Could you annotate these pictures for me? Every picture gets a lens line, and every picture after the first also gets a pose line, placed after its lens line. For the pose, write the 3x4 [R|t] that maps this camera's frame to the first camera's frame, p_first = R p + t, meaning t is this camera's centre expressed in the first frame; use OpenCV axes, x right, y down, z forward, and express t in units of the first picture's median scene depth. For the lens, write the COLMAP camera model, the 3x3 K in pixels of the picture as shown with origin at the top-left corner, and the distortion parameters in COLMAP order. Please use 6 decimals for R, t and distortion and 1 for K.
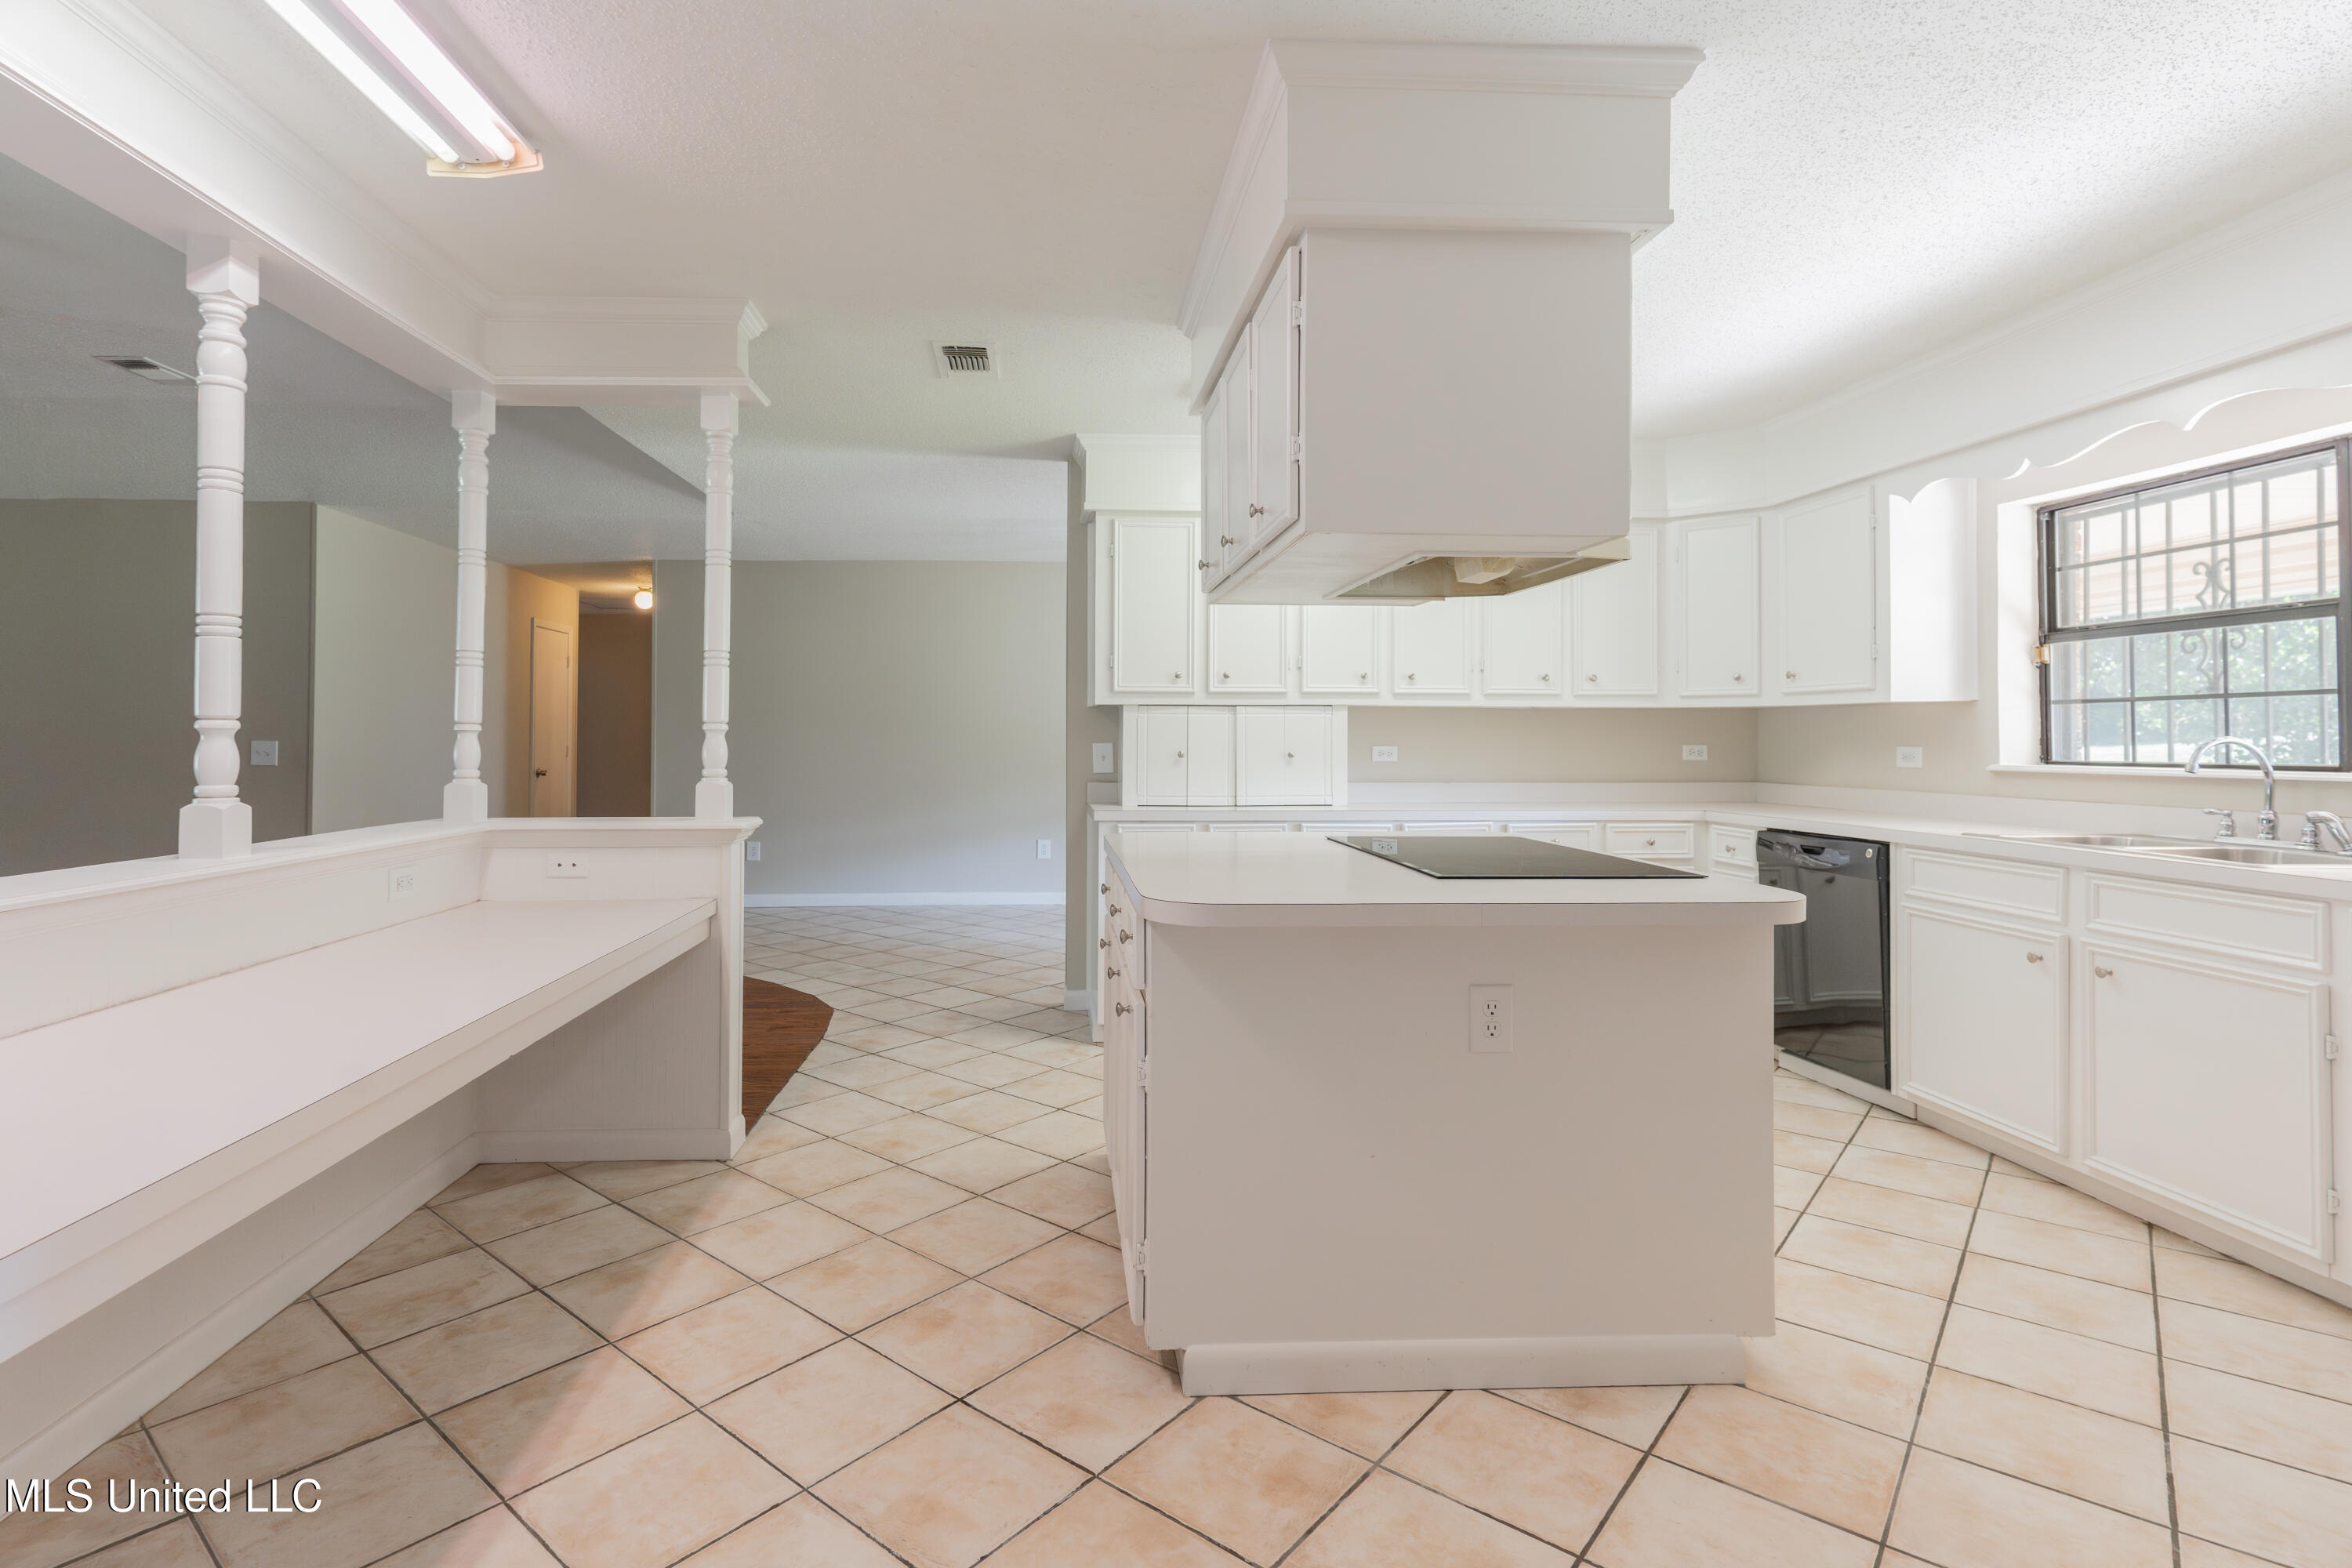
lens RADIAL K [[1154.4, 0, 1108.0], [0, 1154.4, 726.1], [0, 0, 1]] dist [0.000917, 0.000362]
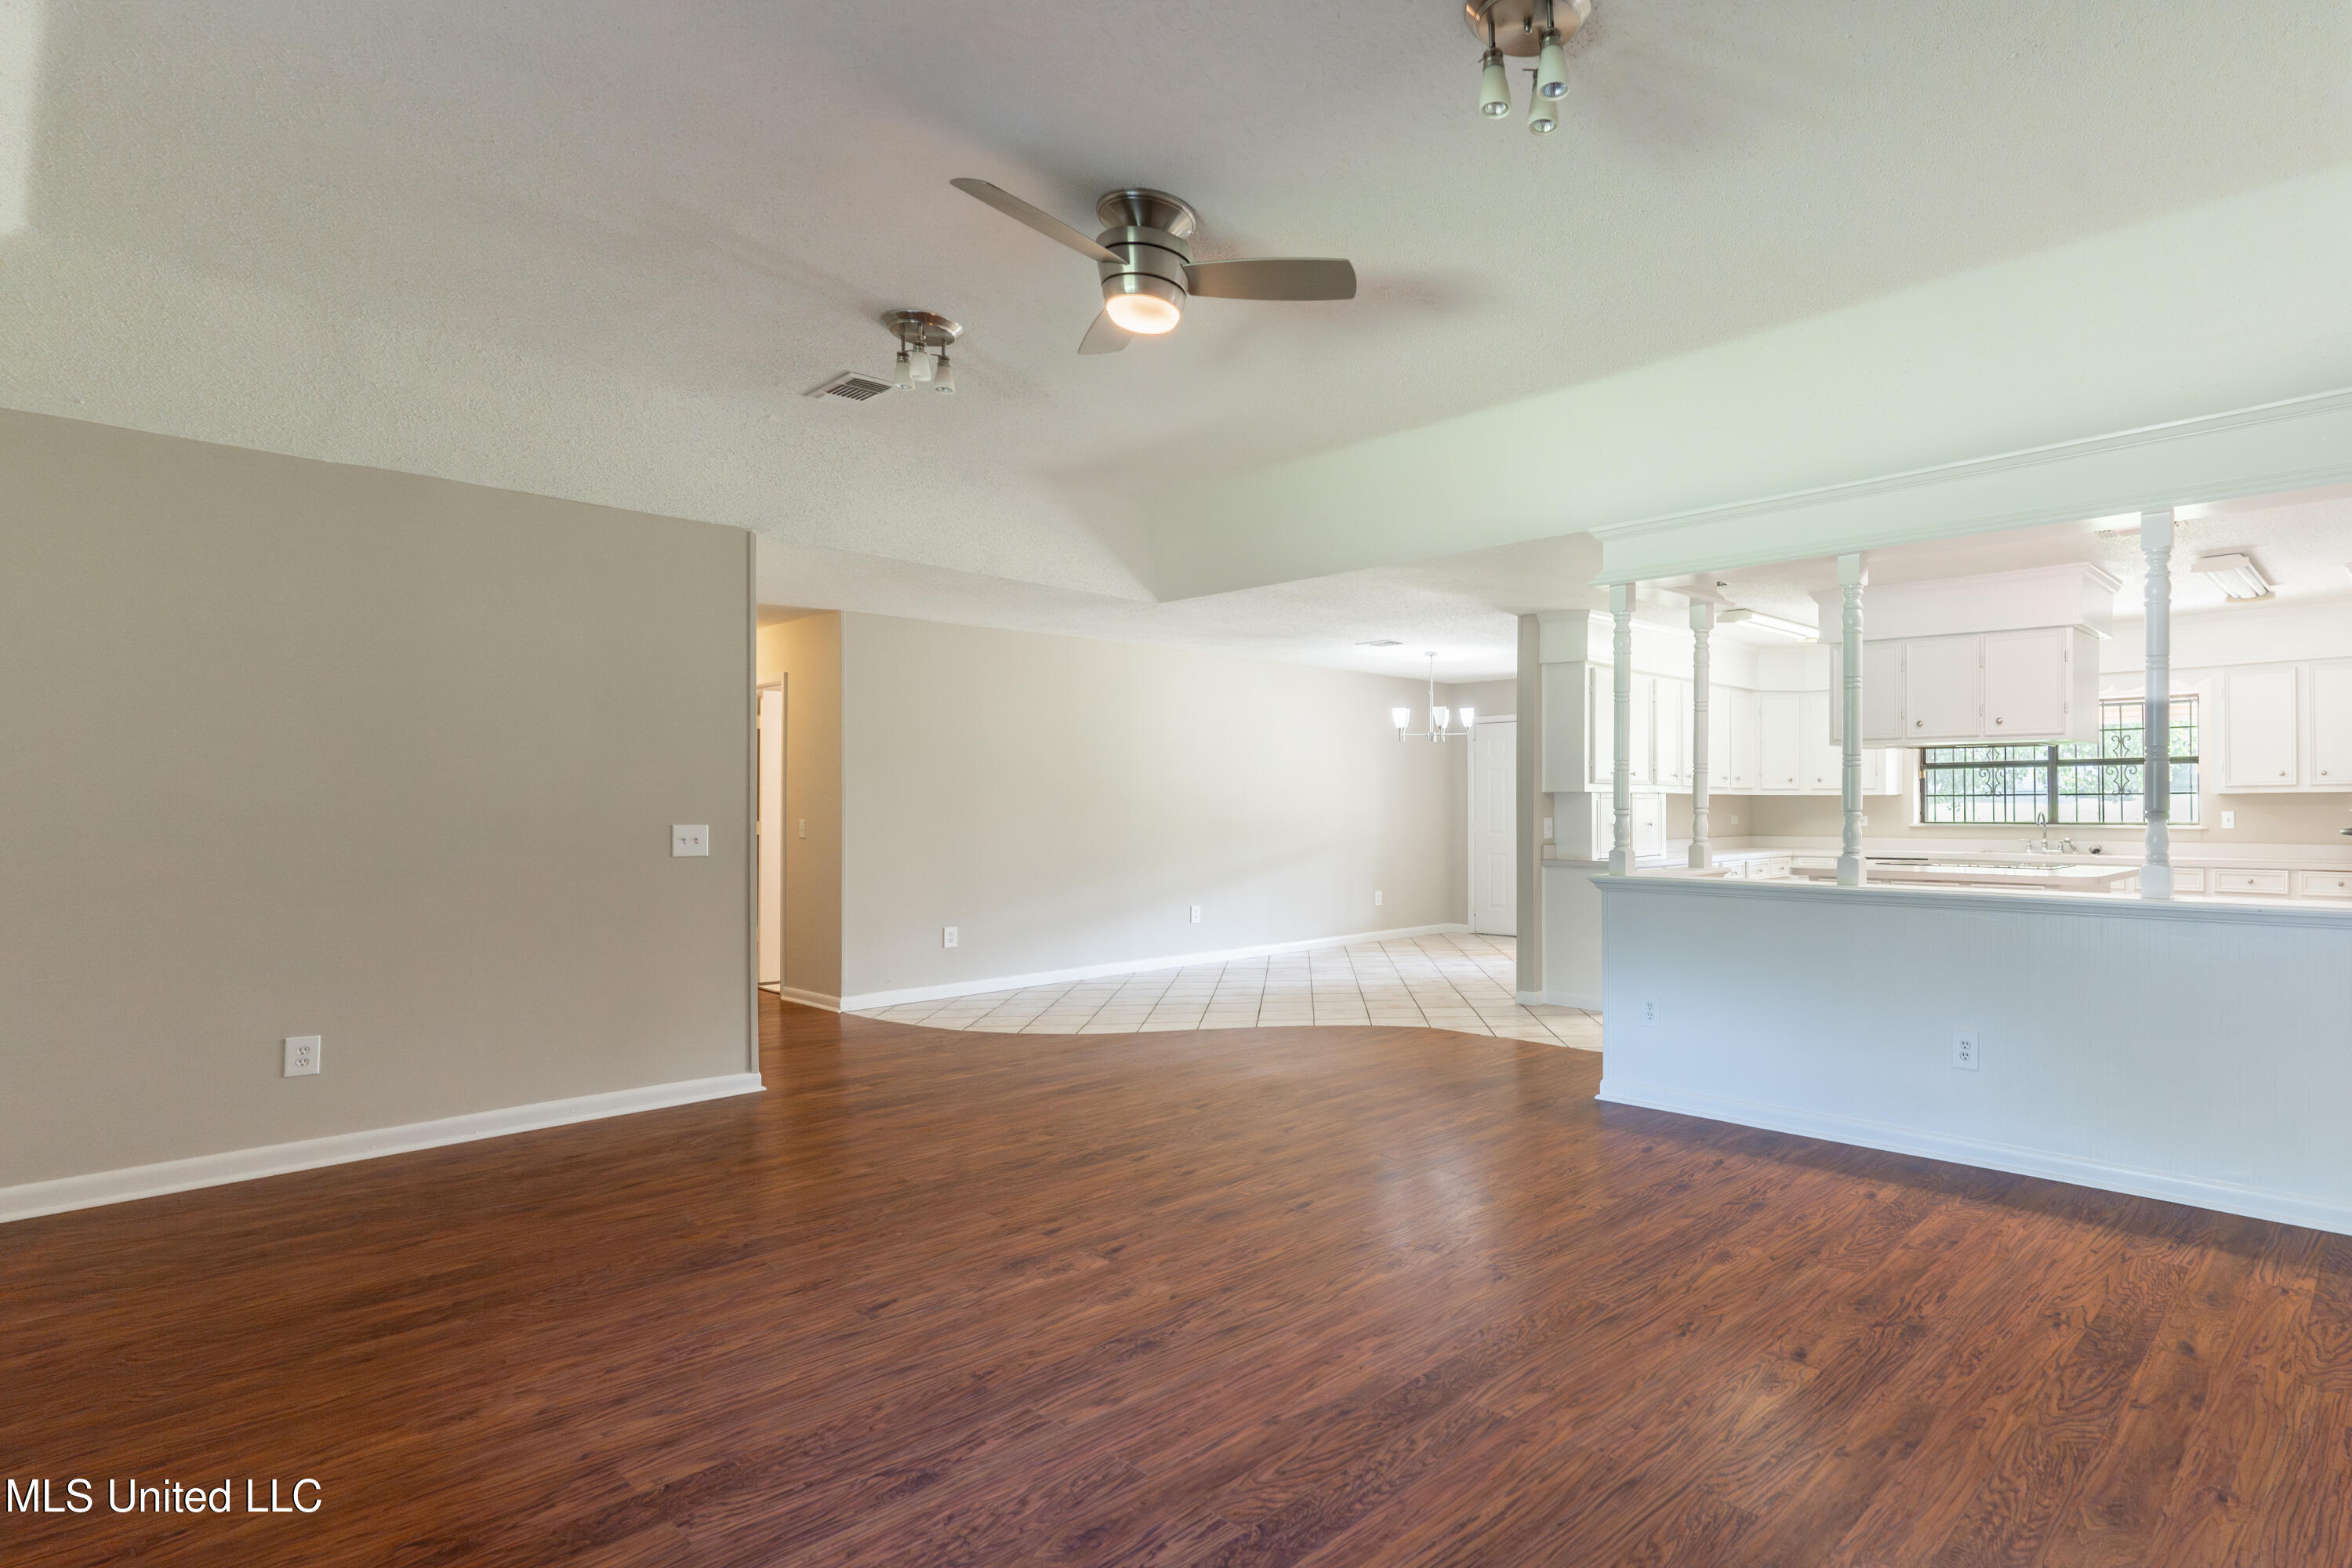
lens RADIAL K [[1214.2, 0, 1435.7], [0, 1214.2, 797.7], [0, 0, 1]] dist [-0.000790, 0.000418]
pose [[0.674576, 0.002503, 0.738201, -1.570784], [-0.005773, 0.999982, 0.001885, -0.015899], [-0.738183, -0.005533, 0.674578, 0.108445]]
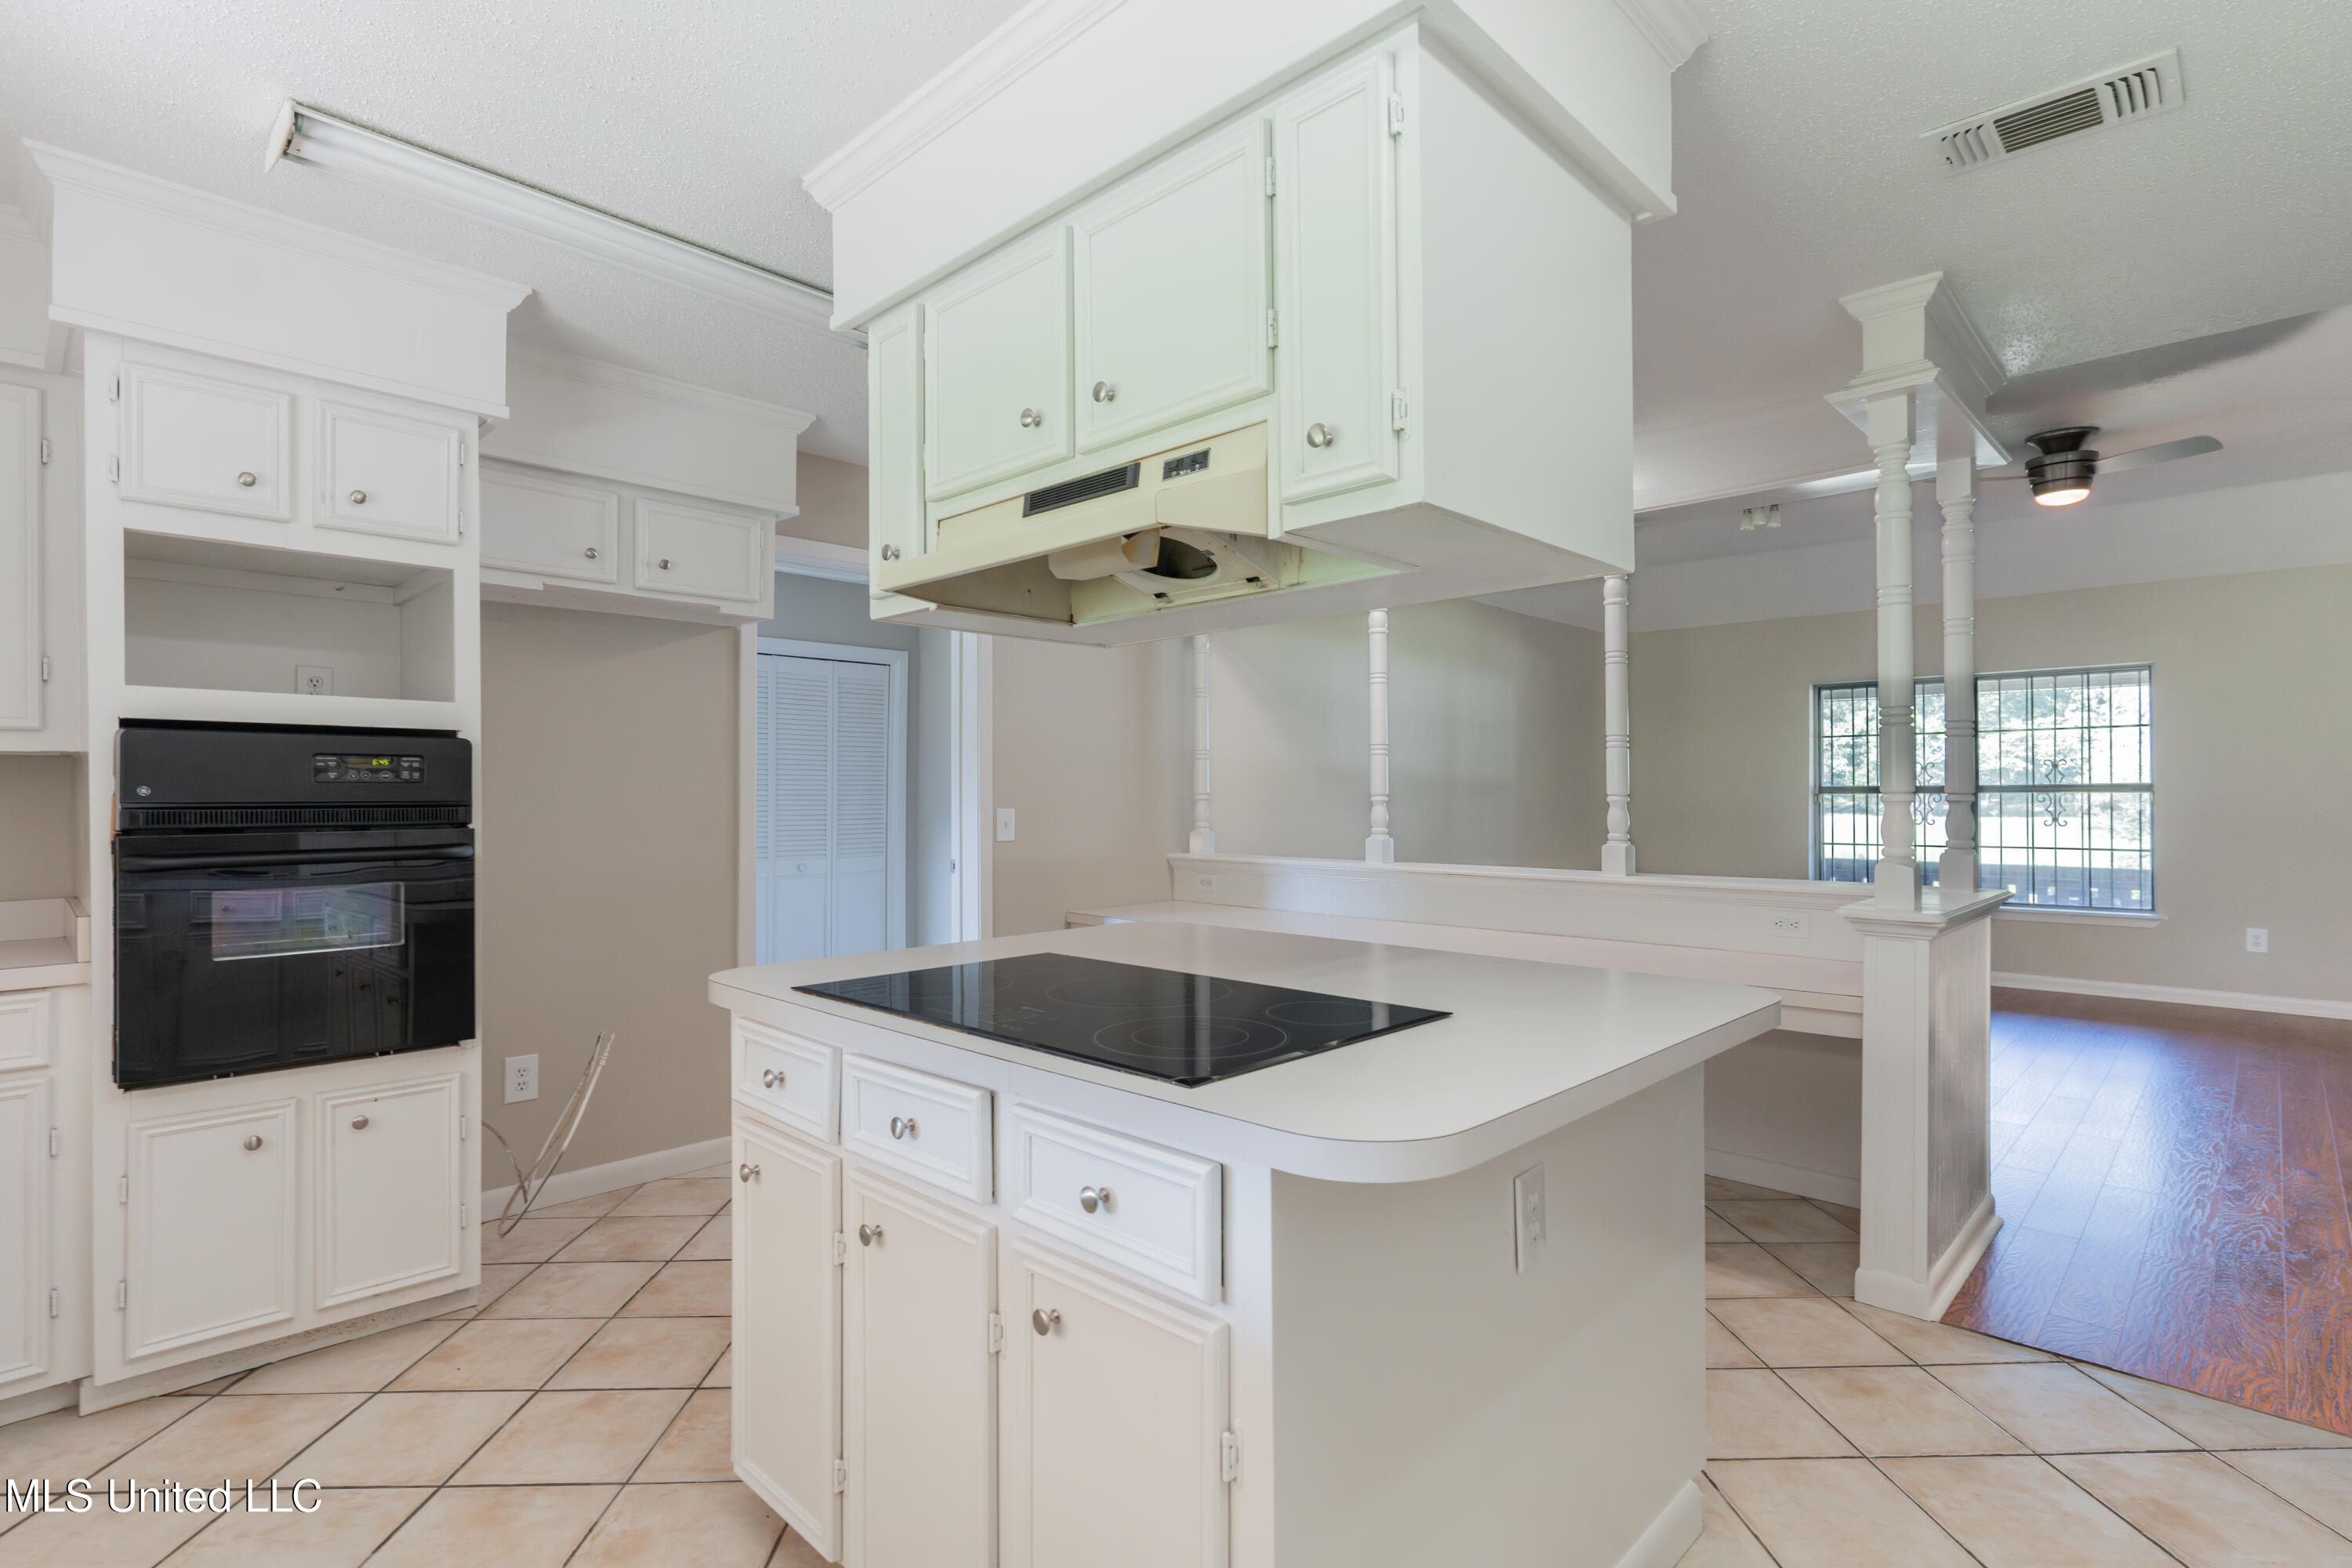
lens RADIAL K [[1138.4, 0, 1169.7], [0, 1138.4, 786.6], [0, 0, 1]] dist [0.001366, 0.000543]
pose [[-0.733935, -0.004267, -0.679207, 0.518294], [0.009397, 0.999821, -0.016436, 0.000955], [0.679155, -0.018445, -0.733763, 1.061635]]
